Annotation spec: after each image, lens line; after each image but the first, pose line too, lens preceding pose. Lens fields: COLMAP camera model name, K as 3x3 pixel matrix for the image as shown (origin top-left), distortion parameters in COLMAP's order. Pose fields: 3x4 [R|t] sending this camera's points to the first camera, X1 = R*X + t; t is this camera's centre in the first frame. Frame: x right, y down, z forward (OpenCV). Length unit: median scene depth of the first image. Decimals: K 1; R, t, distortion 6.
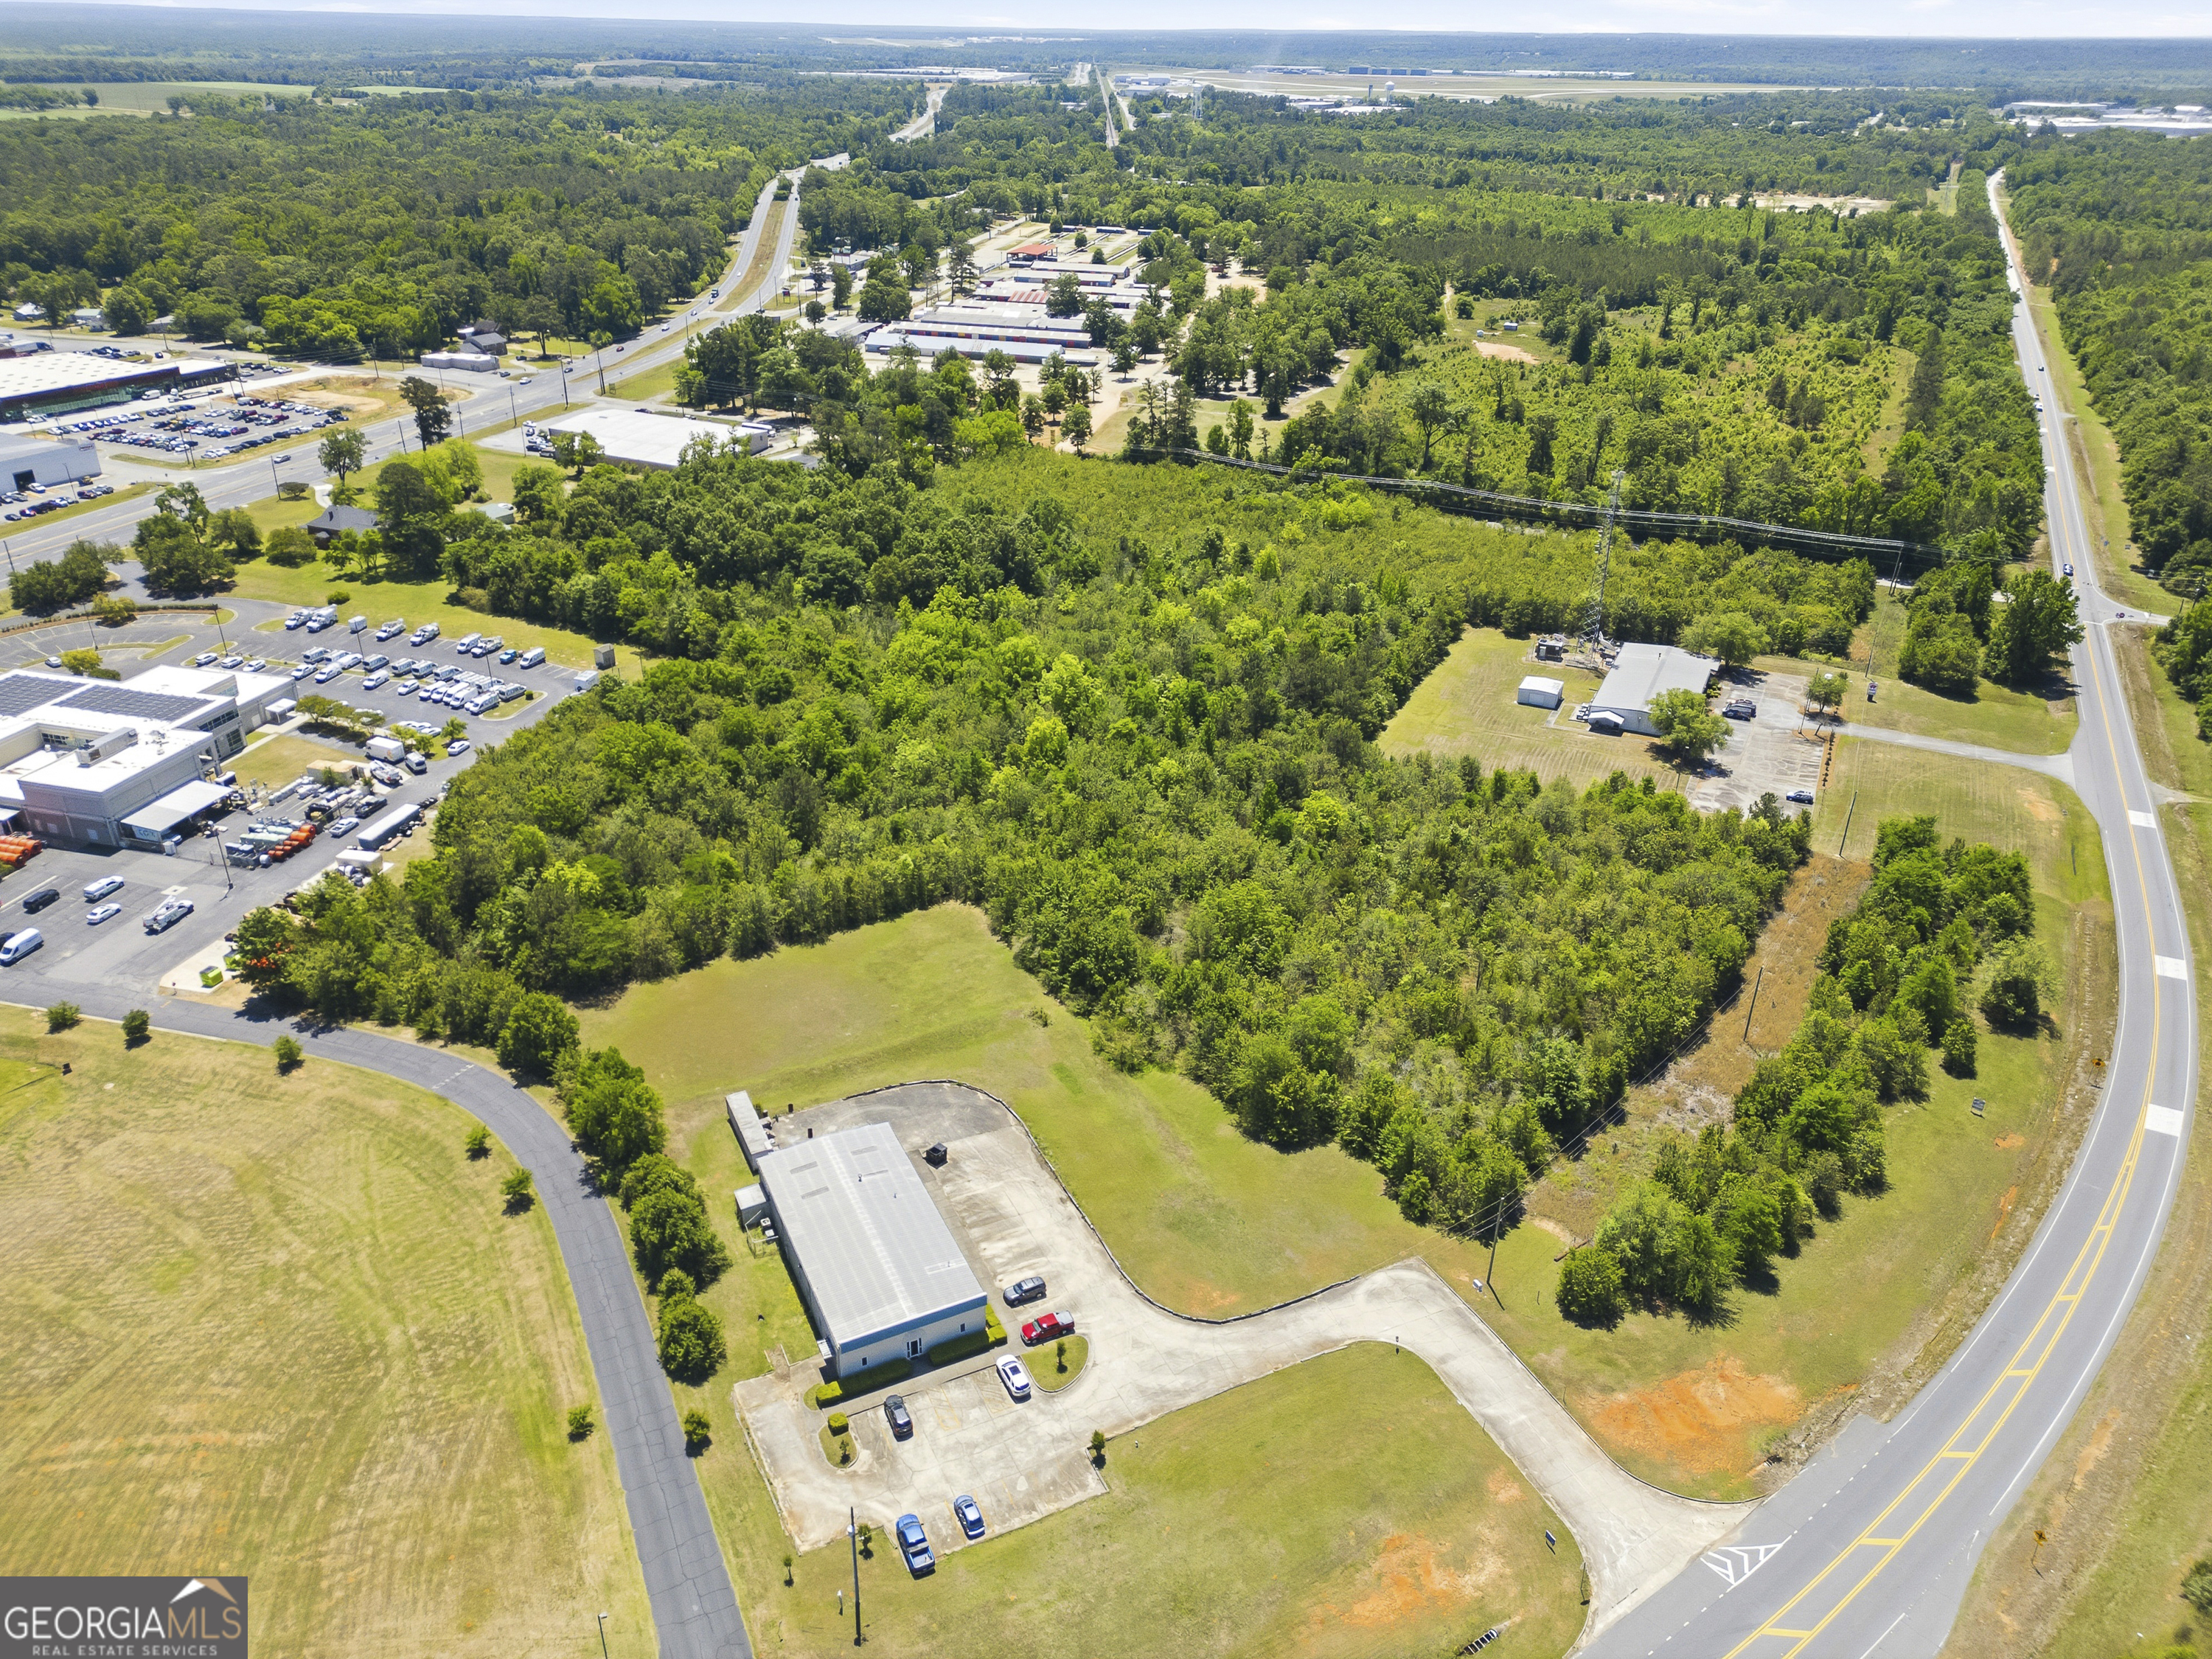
lens RADIAL K [[1548.1, 0, 1101.6], [0, 1548.1, 814.3], [0, 0, 1]] dist [0.066000, -0.053408]
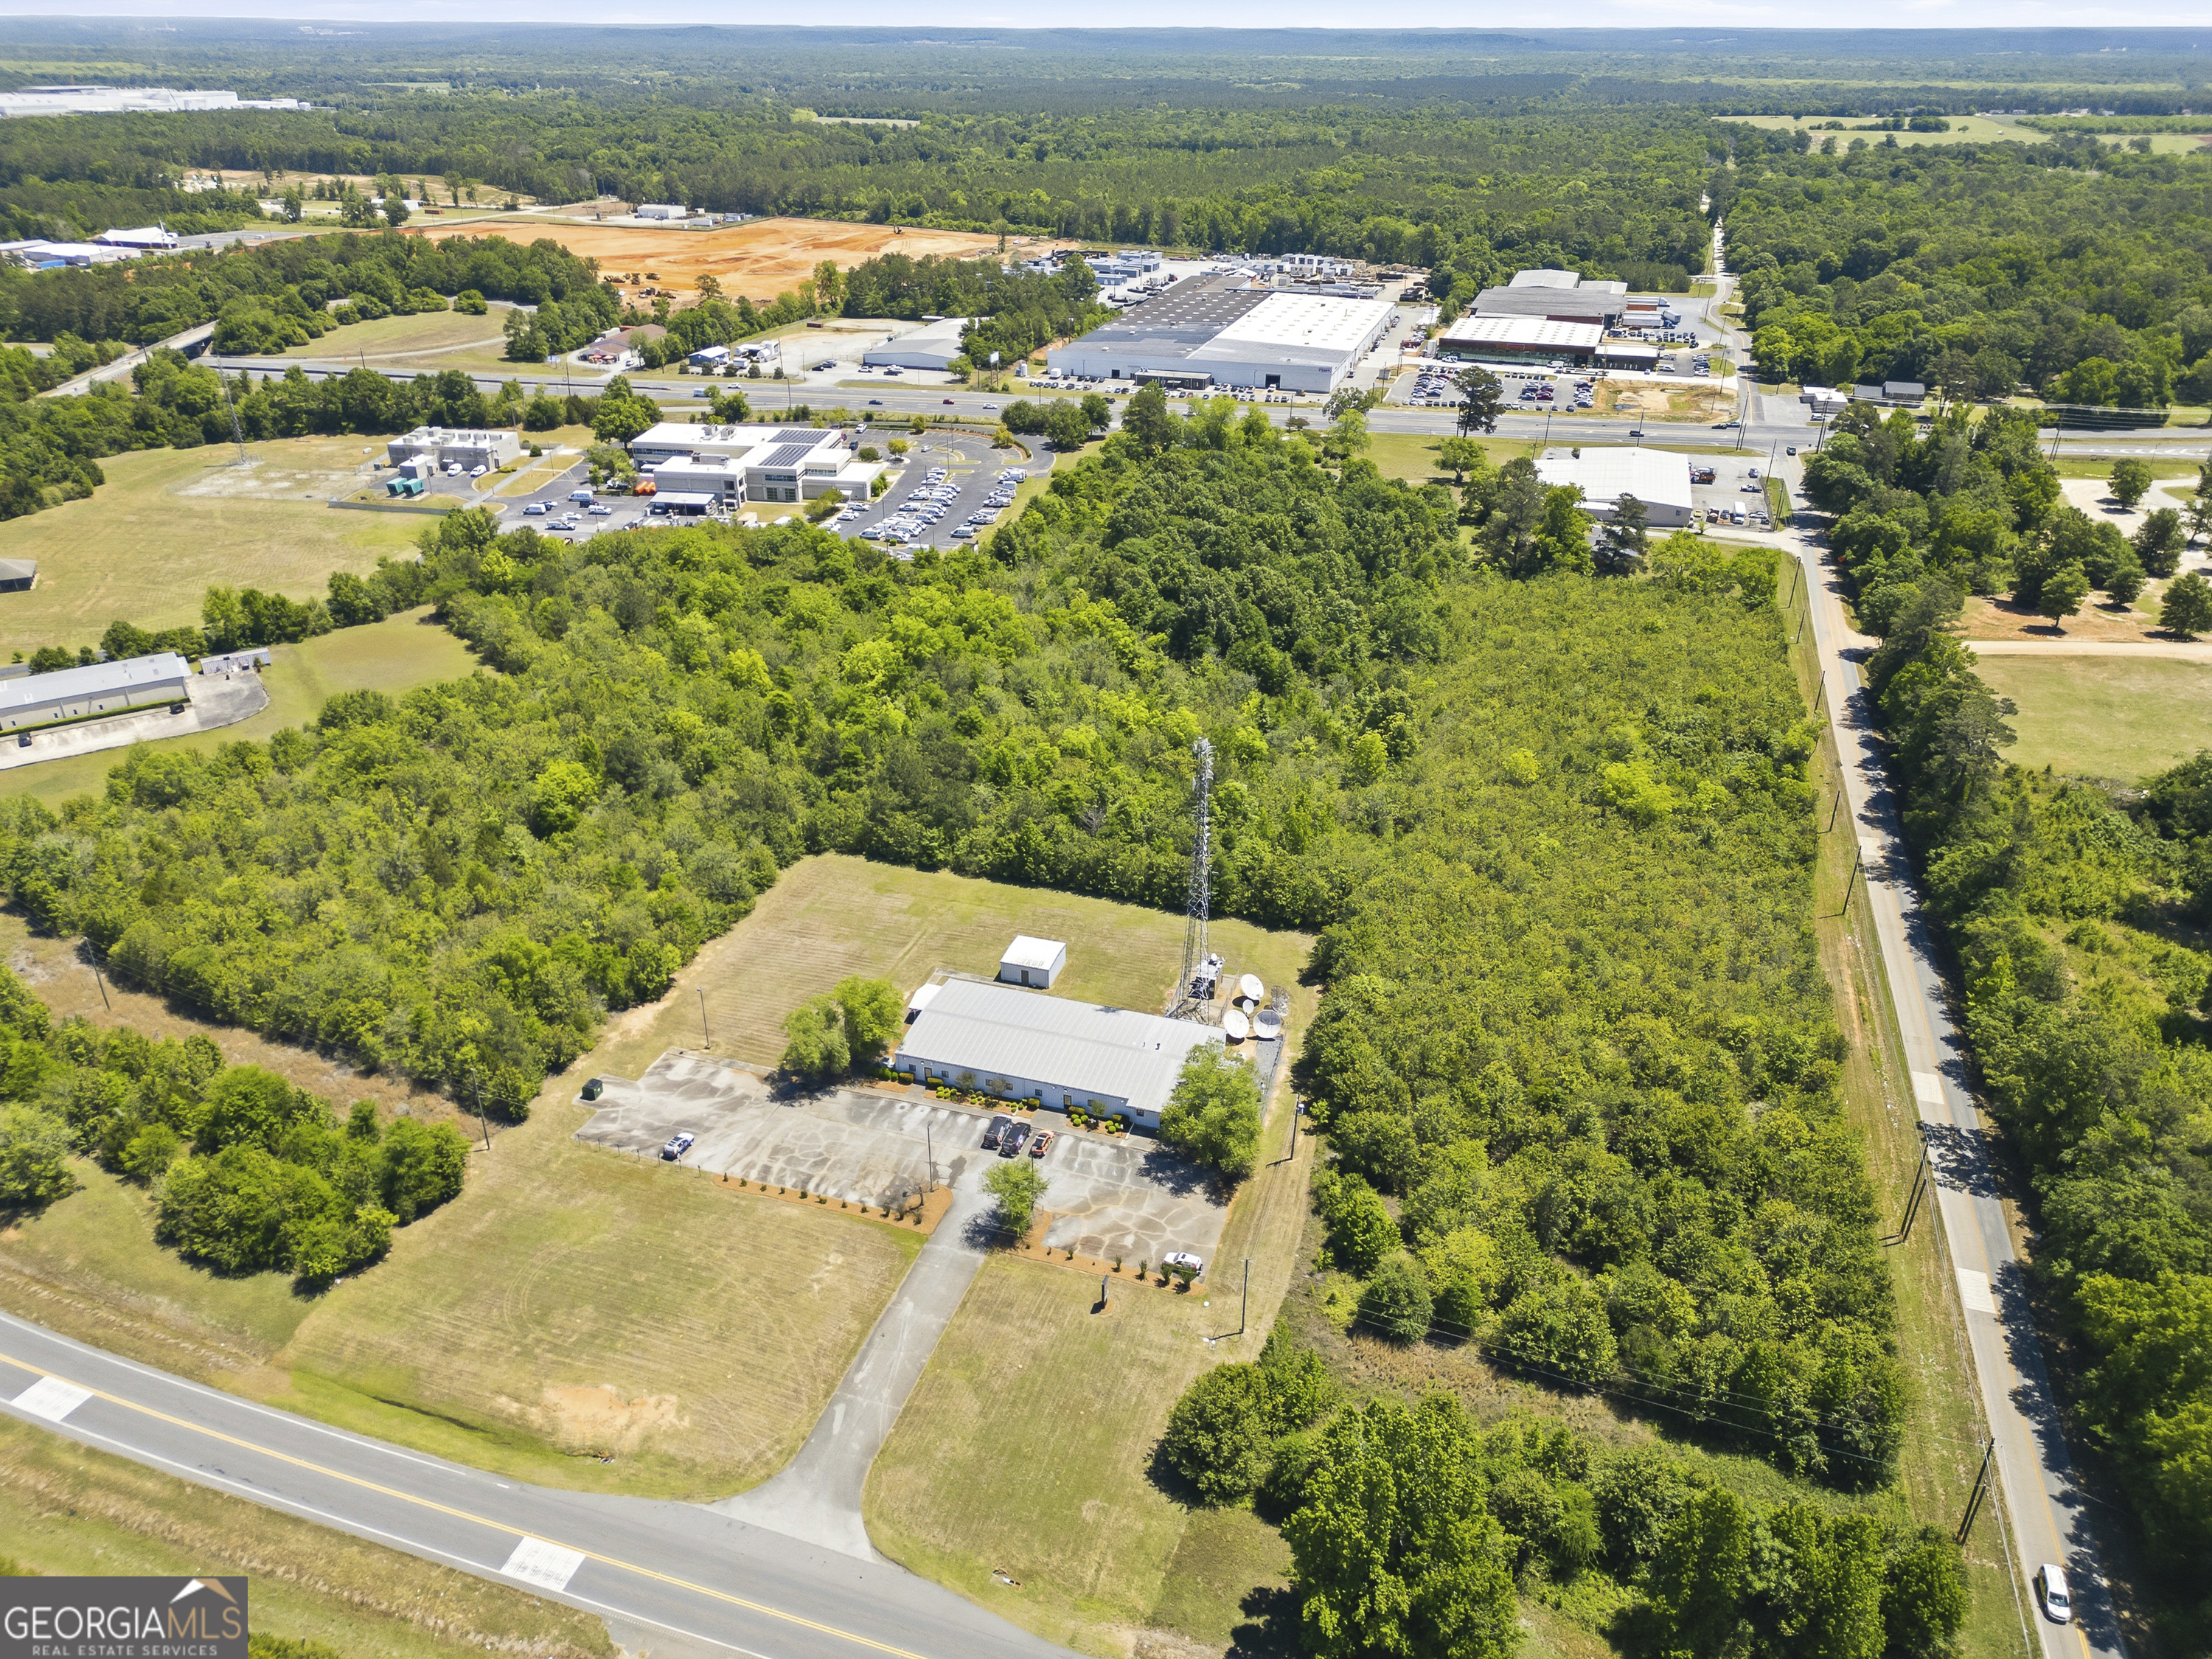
lens RADIAL K [[1548.1, 0, 1099.0], [0, 1548.1, 825.1], [0, 0, 1]] dist [0.066000, -0.053408]
pose [[0.143796, 0.439571, -0.886623, 0.810665], [-0.449284, 0.827276, 0.337281, -0.349678], [0.881740, 0.349846, 0.316451, 0.720117]]
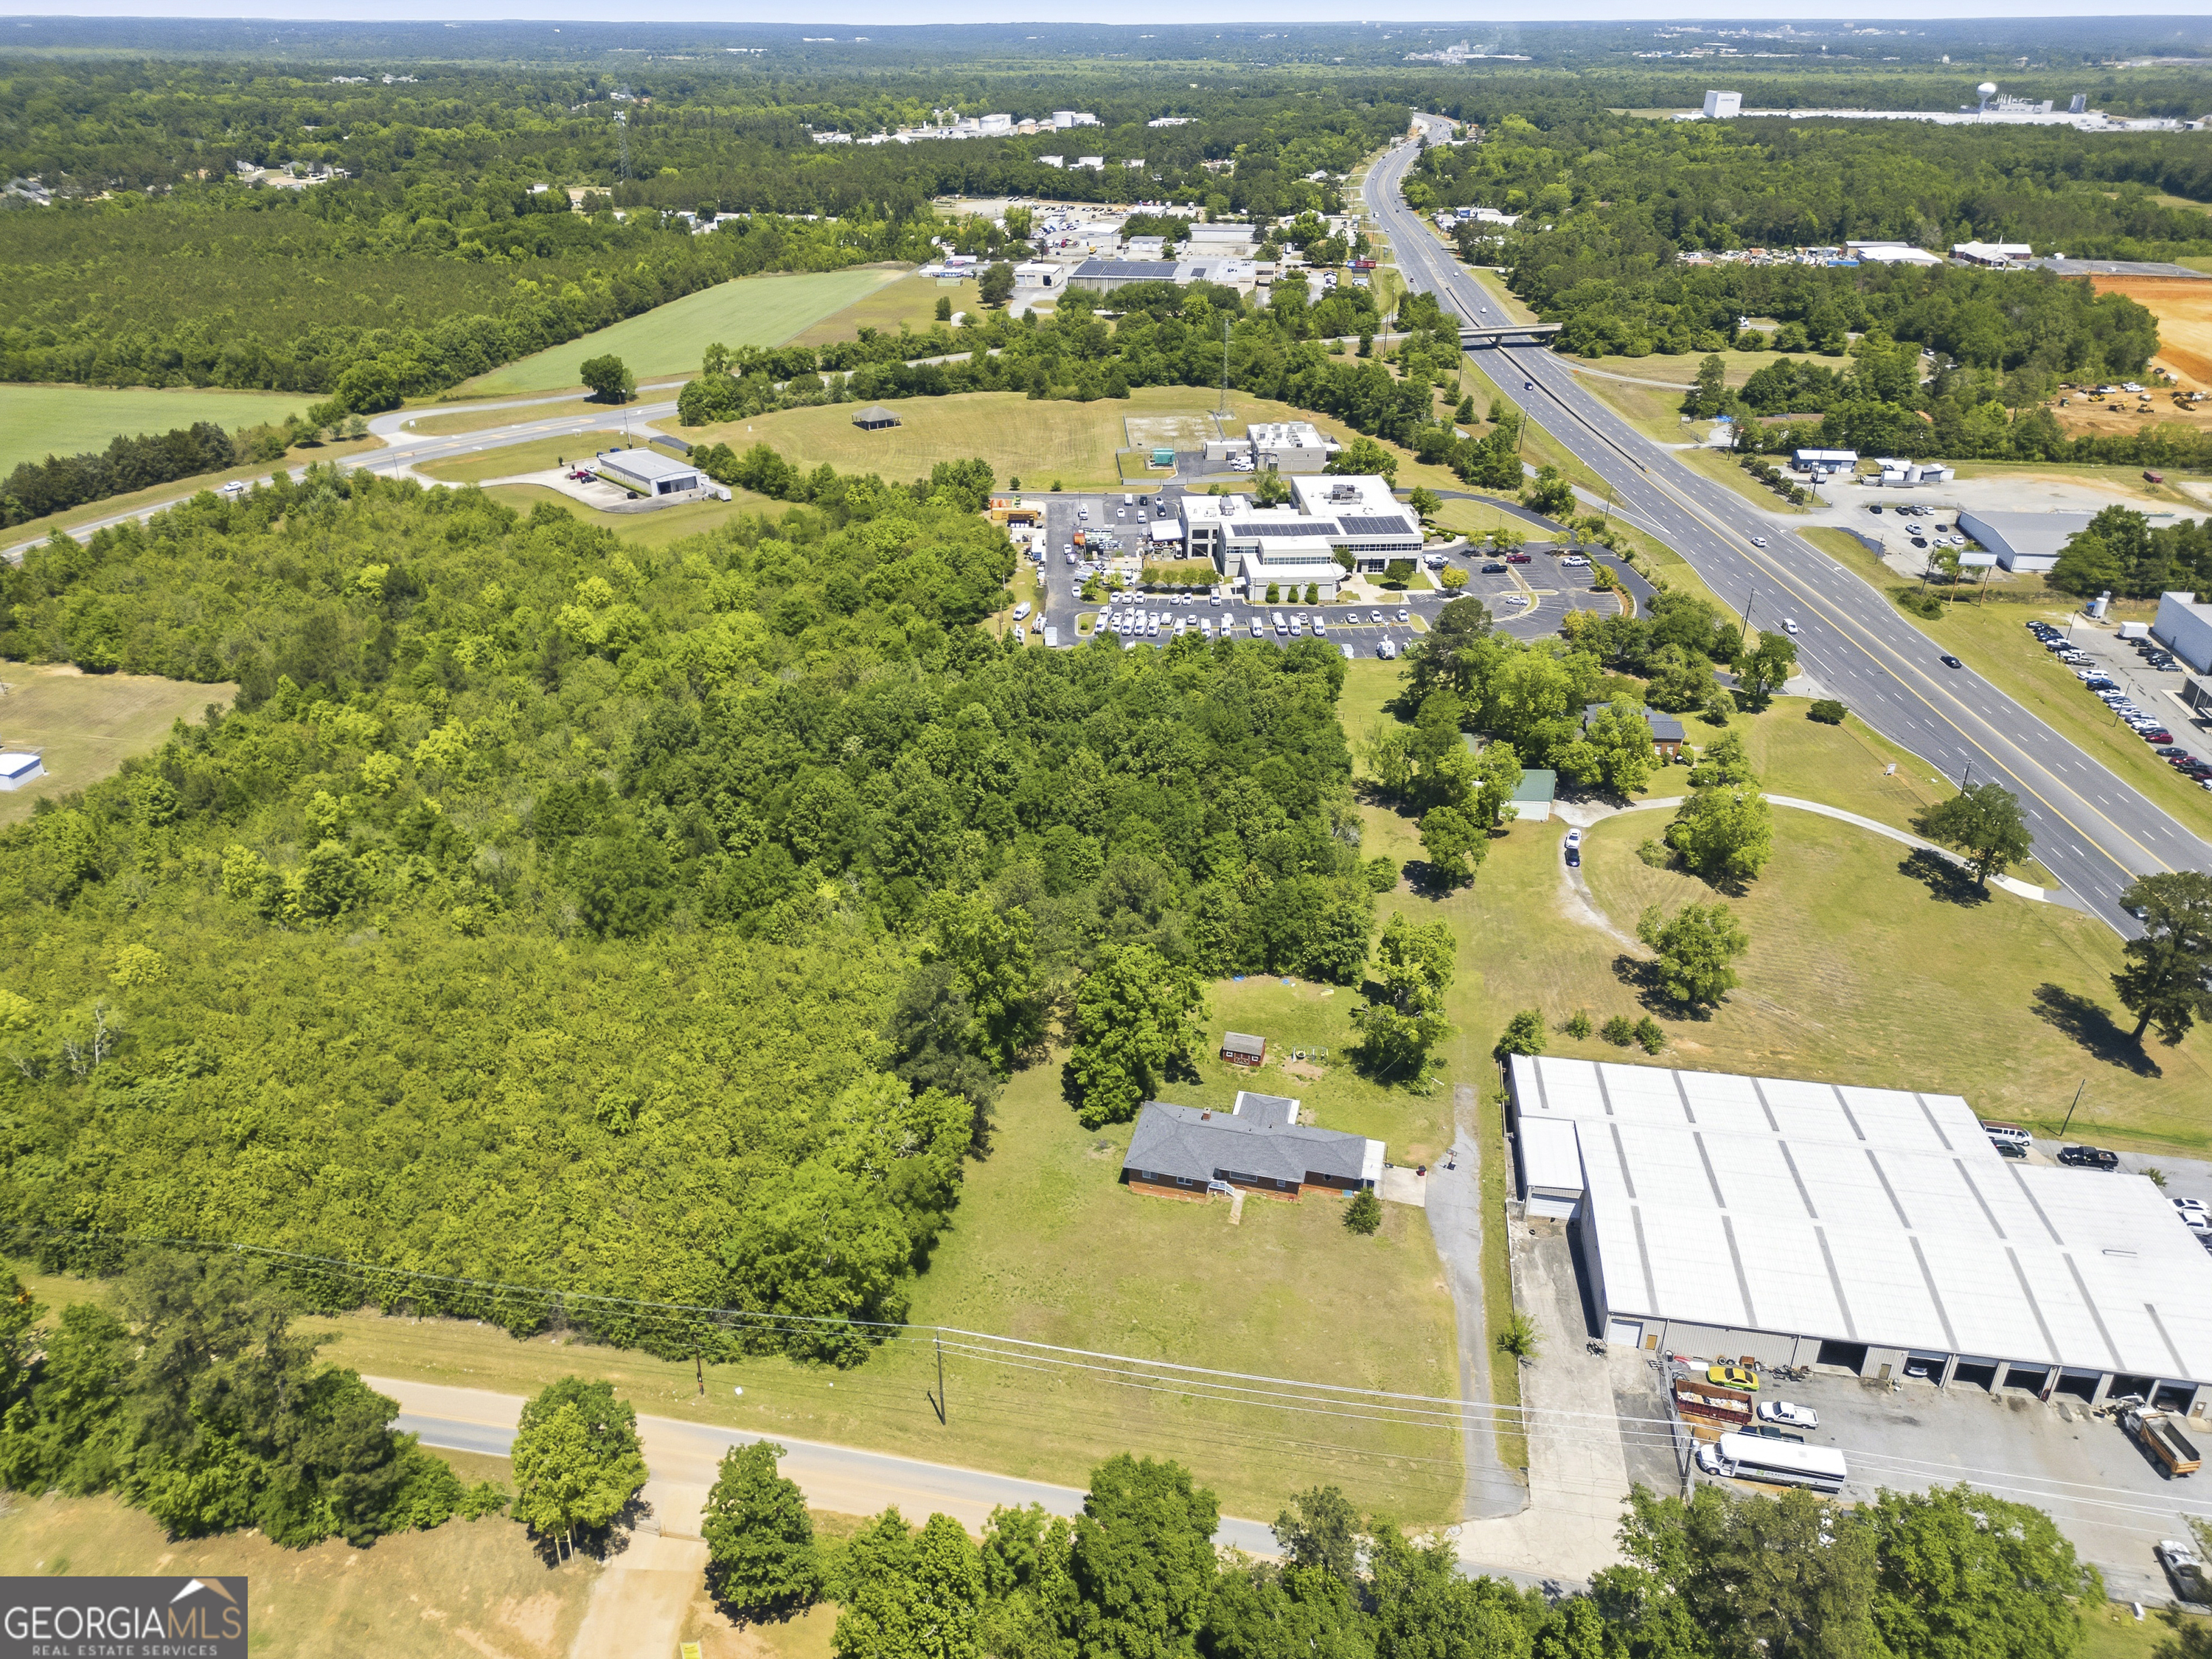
lens RADIAL K [[1548.1, 0, 1091.9], [0, 1548.1, 835.3], [0, 0, 1]] dist [0.066000, -0.053408]
pose [[-0.960110, 0.117543, -0.253716, -0.062379], [-0.137300, 0.592267, 0.793957, -0.767626], [0.243591, 0.797122, -0.552503, 1.524618]]
